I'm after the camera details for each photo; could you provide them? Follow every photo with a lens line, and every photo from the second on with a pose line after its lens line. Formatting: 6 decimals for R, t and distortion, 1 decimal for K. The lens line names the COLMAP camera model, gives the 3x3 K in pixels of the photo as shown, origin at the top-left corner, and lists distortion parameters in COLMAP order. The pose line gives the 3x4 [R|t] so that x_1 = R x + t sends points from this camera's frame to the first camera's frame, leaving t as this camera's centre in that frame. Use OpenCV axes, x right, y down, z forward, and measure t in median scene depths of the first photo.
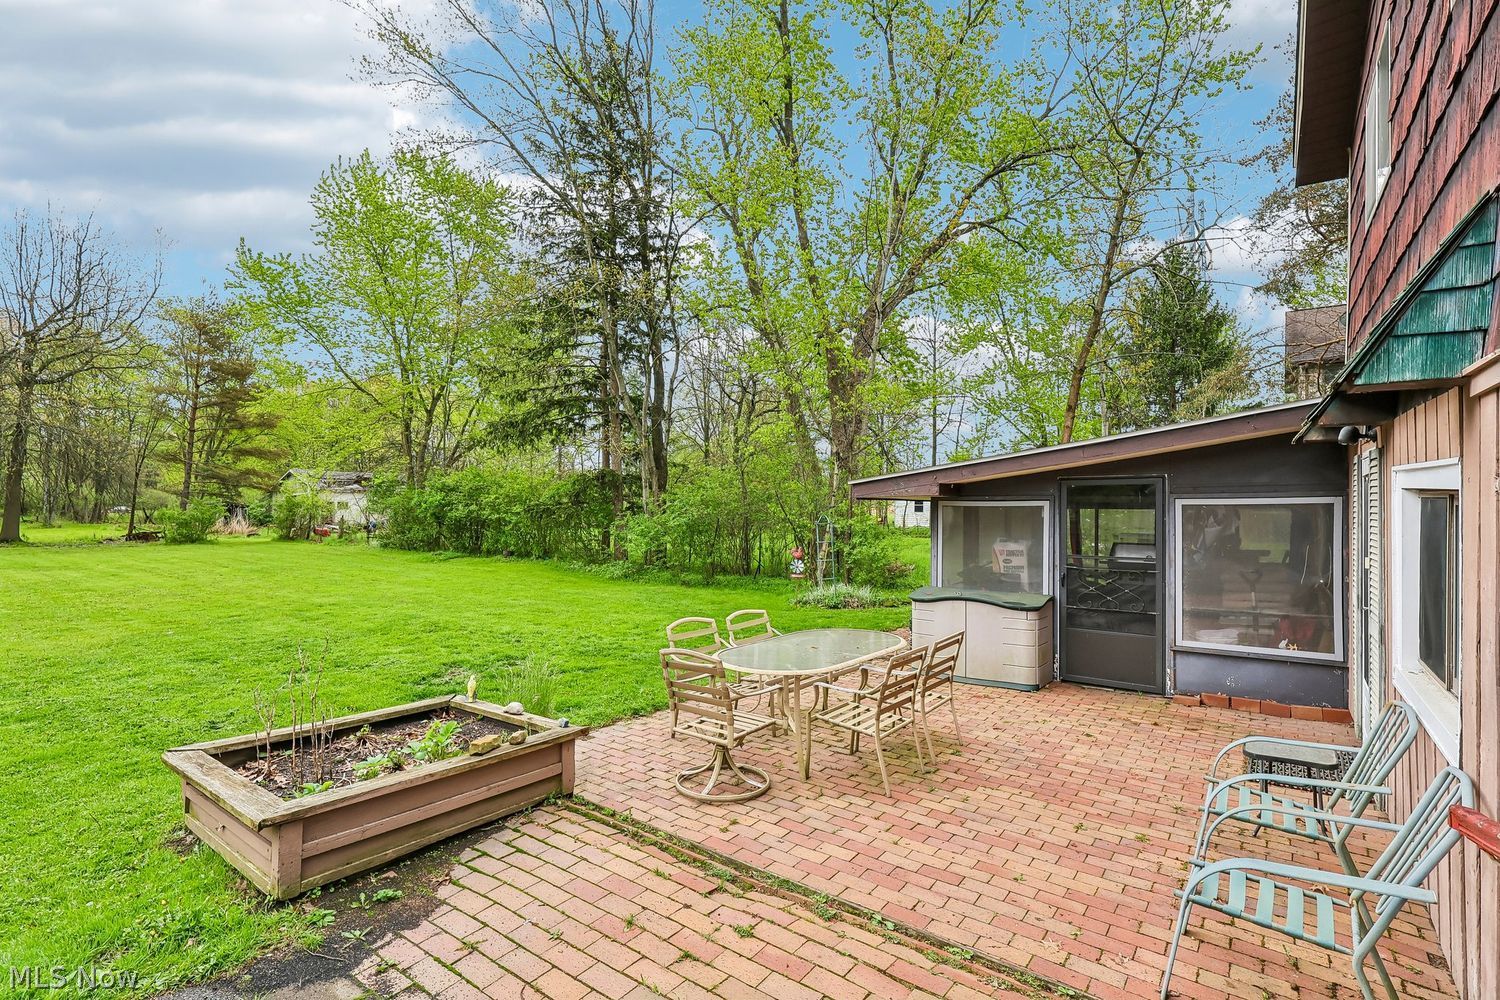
lens RADIAL K [[683.2, 0, 744.1], [0, 683.2, 498.7], [0, 0, 1]] dist [-0.002455, 0.000354]
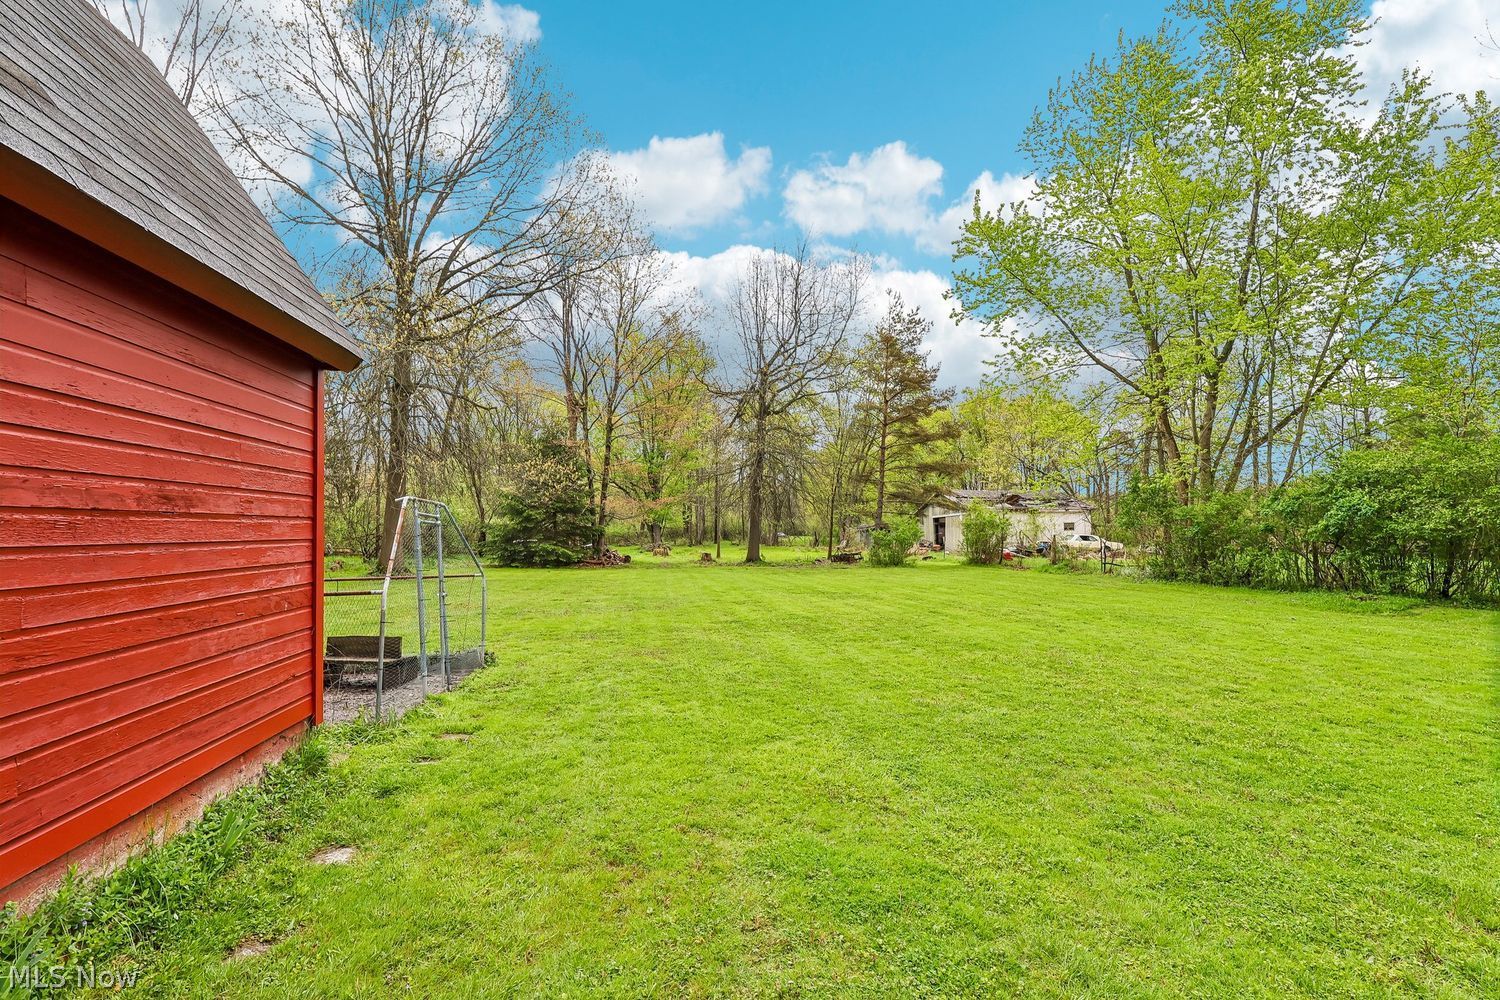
lens RADIAL K [[683.2, 0, 744.1], [0, 683.2, 498.7], [0, 0, 1]] dist [-0.002455, 0.000354]
pose [[0.714336, -0.046167, -0.698278, -0.284249], [0.022536, 0.998822, -0.042984, 0.008315], [0.699440, 0.014969, 0.714535, 0.181403]]
